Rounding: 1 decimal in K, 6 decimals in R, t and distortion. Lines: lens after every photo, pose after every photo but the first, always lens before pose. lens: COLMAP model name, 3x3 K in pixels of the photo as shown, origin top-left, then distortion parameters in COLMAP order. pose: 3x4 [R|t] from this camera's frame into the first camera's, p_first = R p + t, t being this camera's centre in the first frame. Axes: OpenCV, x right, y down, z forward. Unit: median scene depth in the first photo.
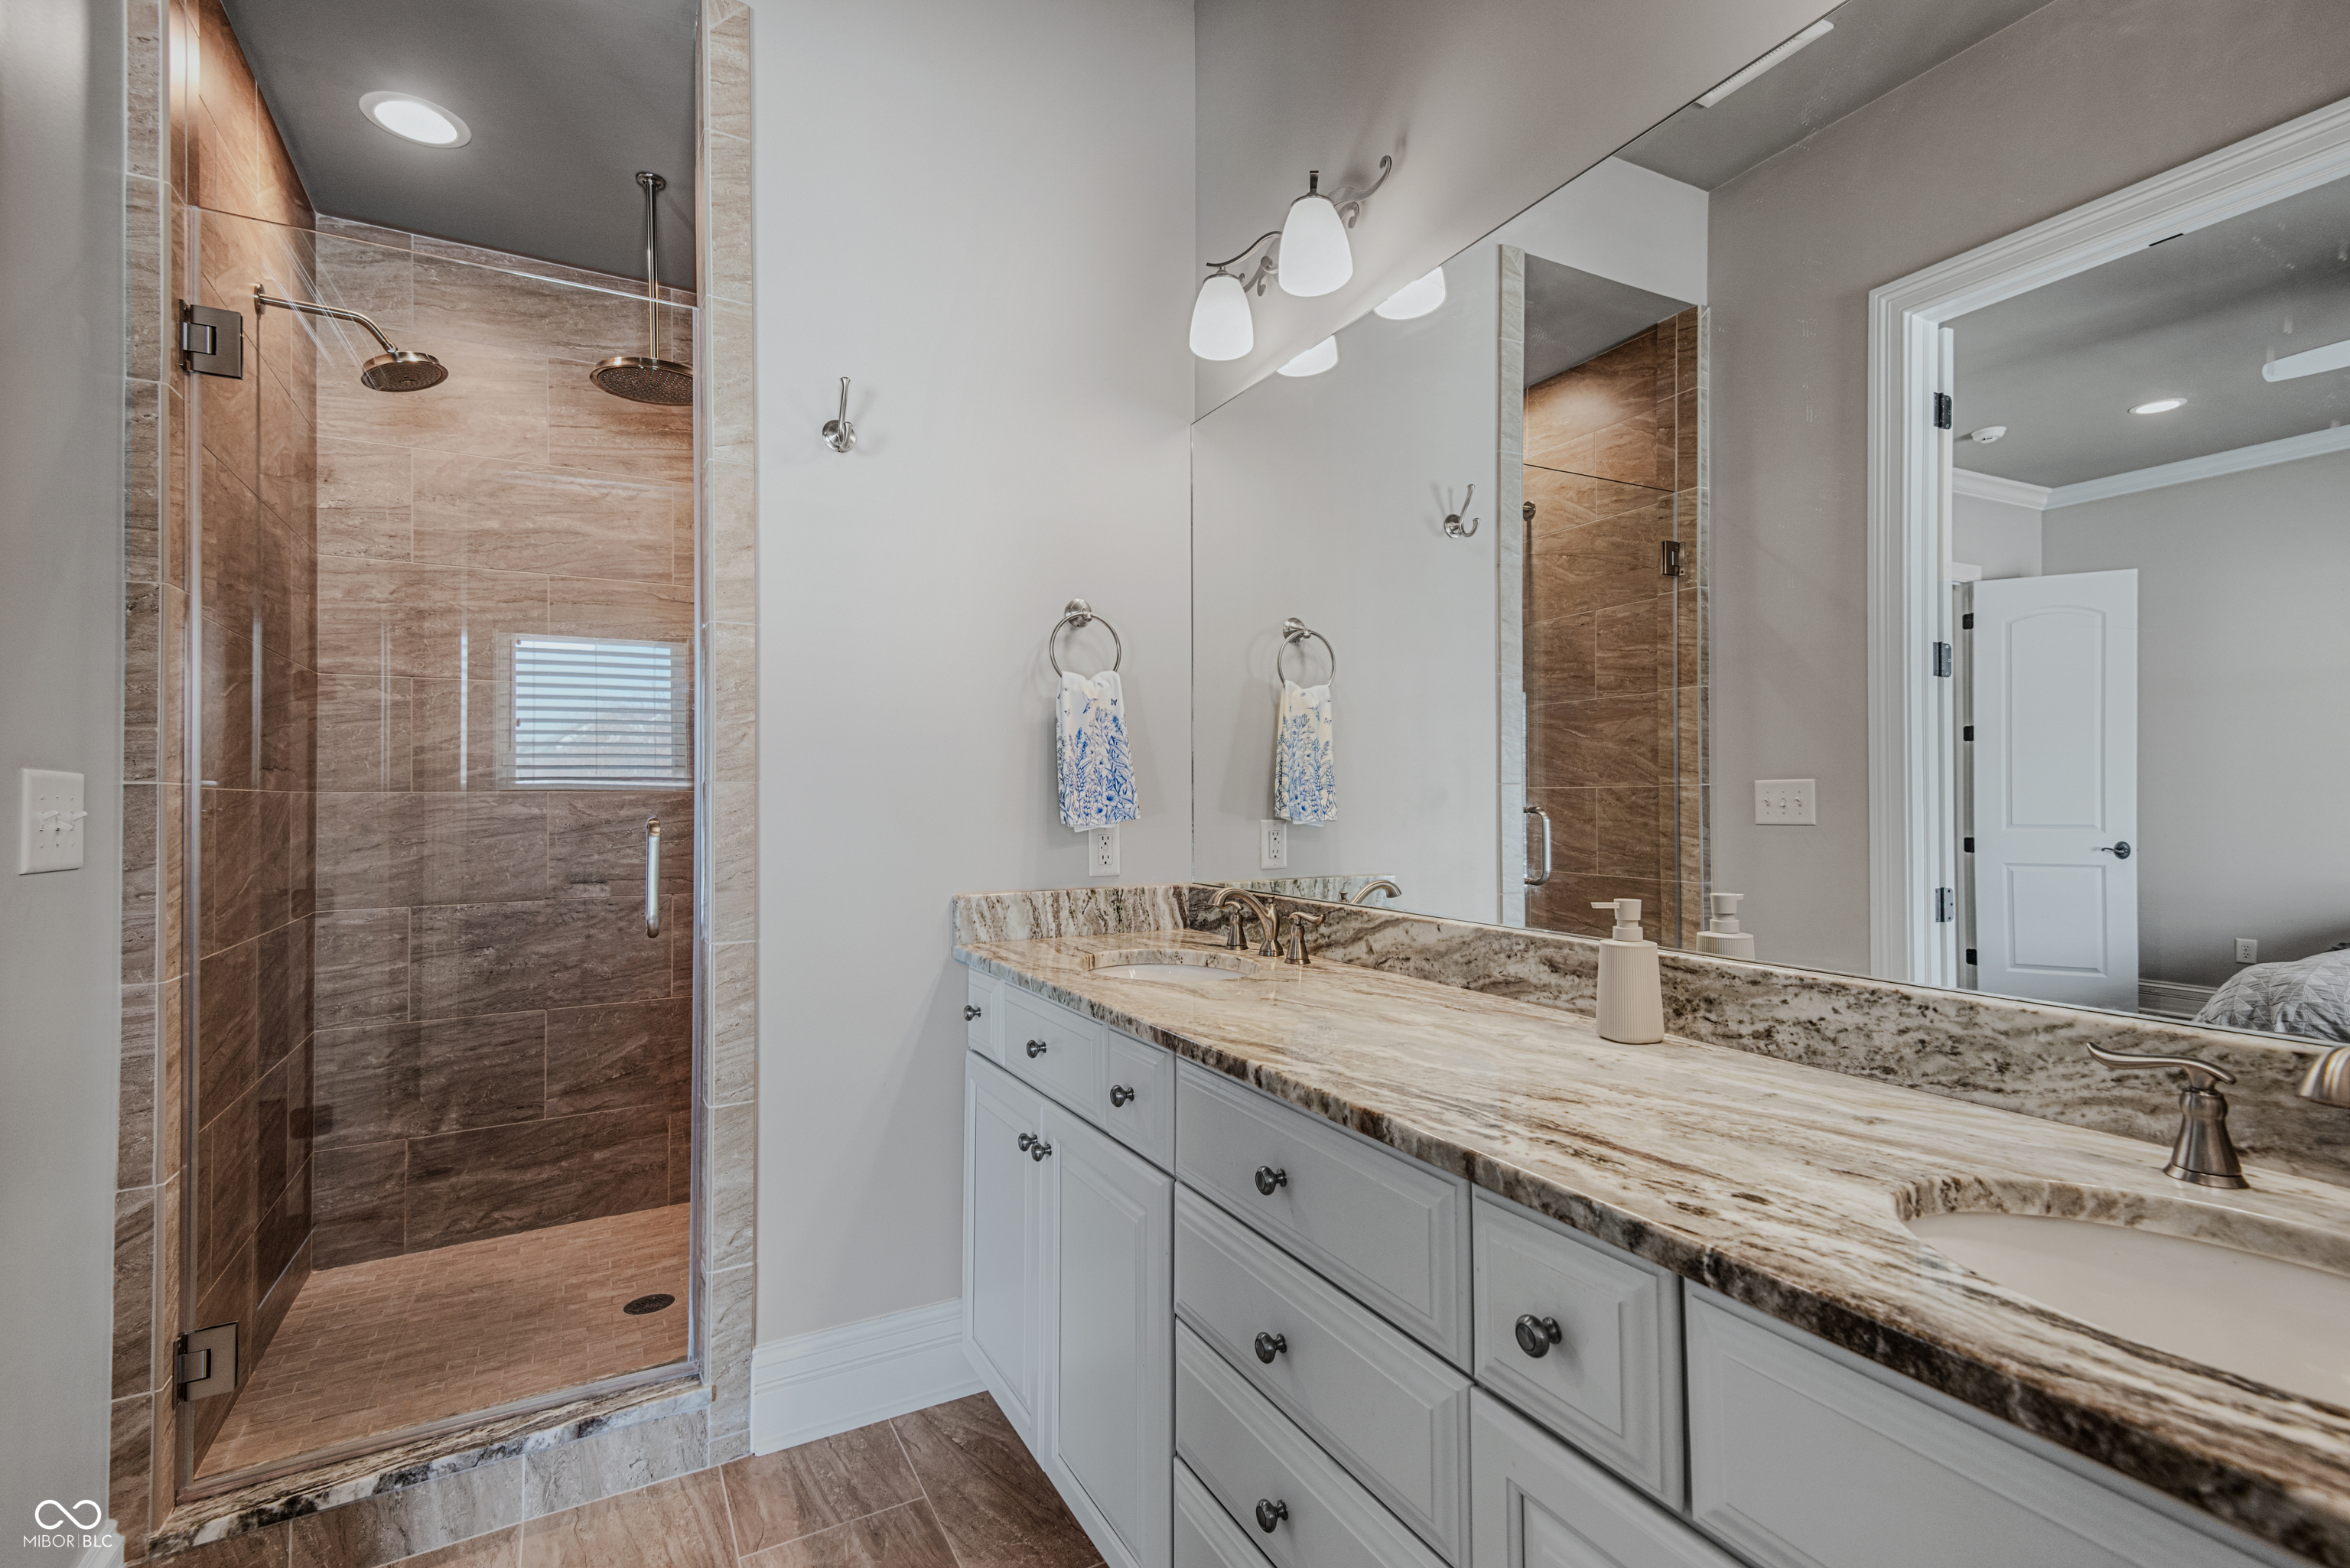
lens RADIAL K [[1104.9, 0, 1191.1], [0, 1104.9, 790.1], [0, 0, 1]] dist [0.104630, -0.000212]
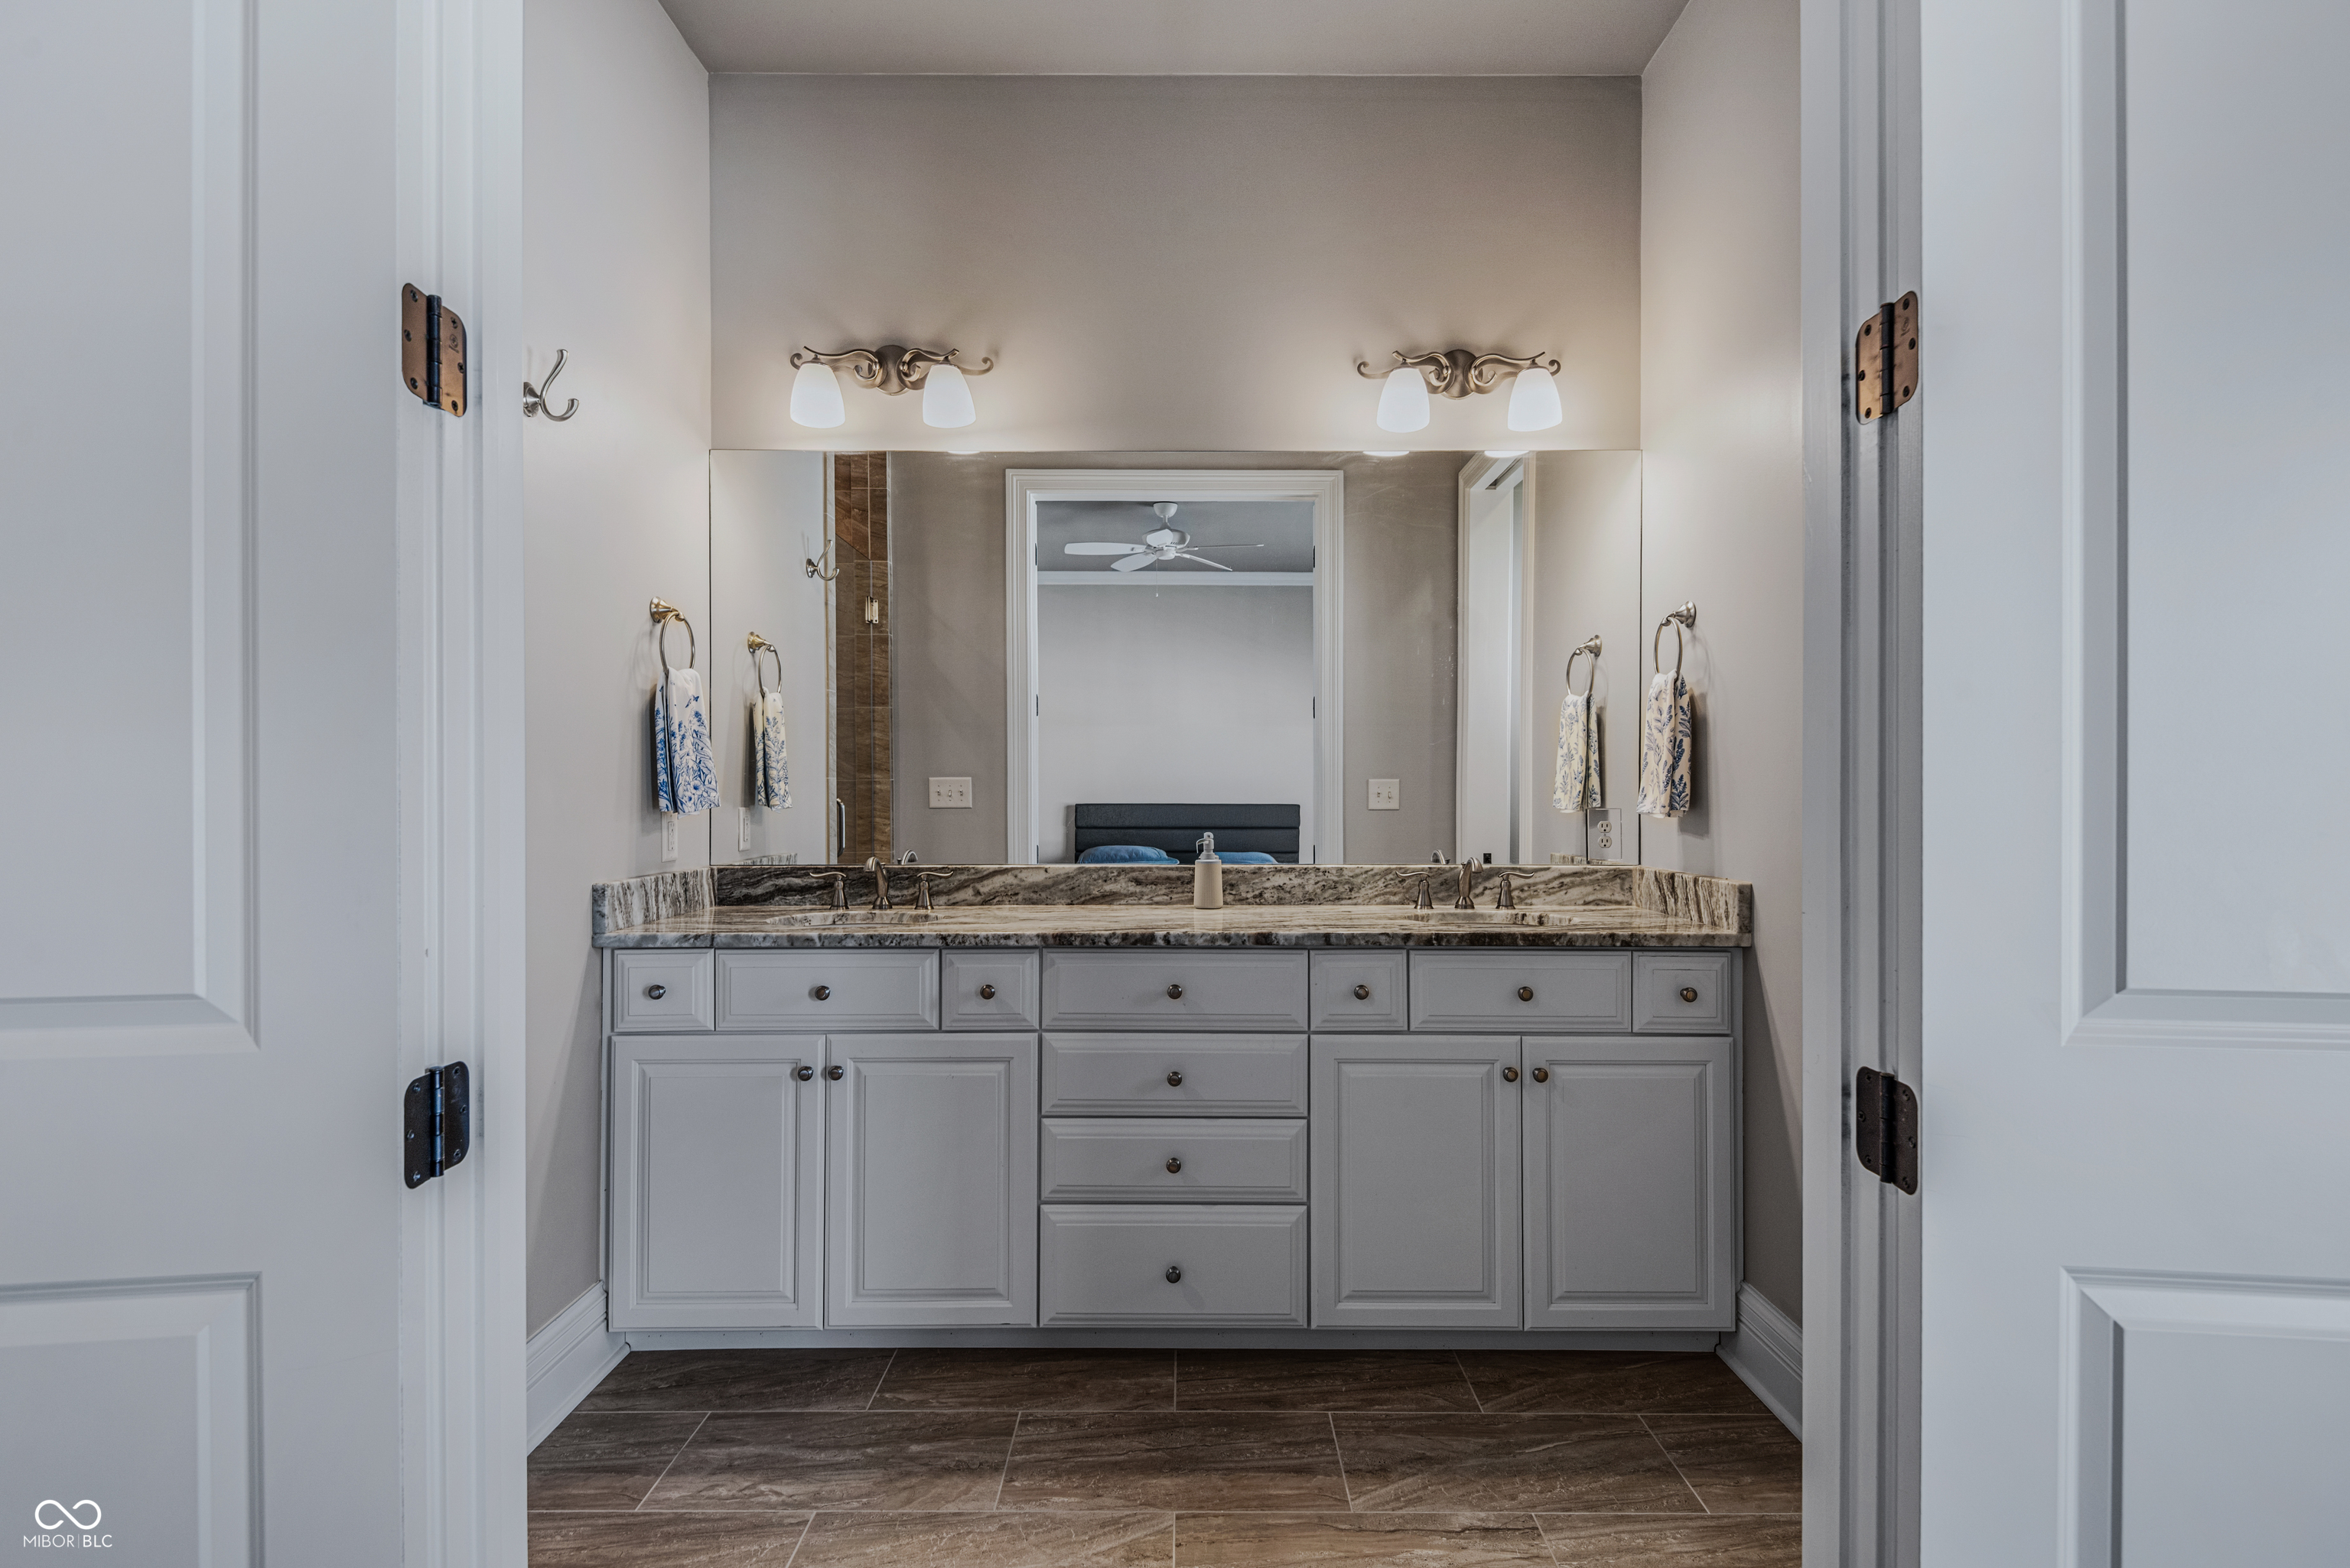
lens RADIAL K [[1104.9, 0, 1191.1], [0, 1104.9, 790.1], [0, 0, 1]] dist [0.104630, -0.000212]
pose [[0.483086, 0.003222, 0.875567, -1.025369], [-0.008165, 0.999966, 0.000825, 0.006451], [-0.875535, -0.007548, 0.483096, 0.057087]]
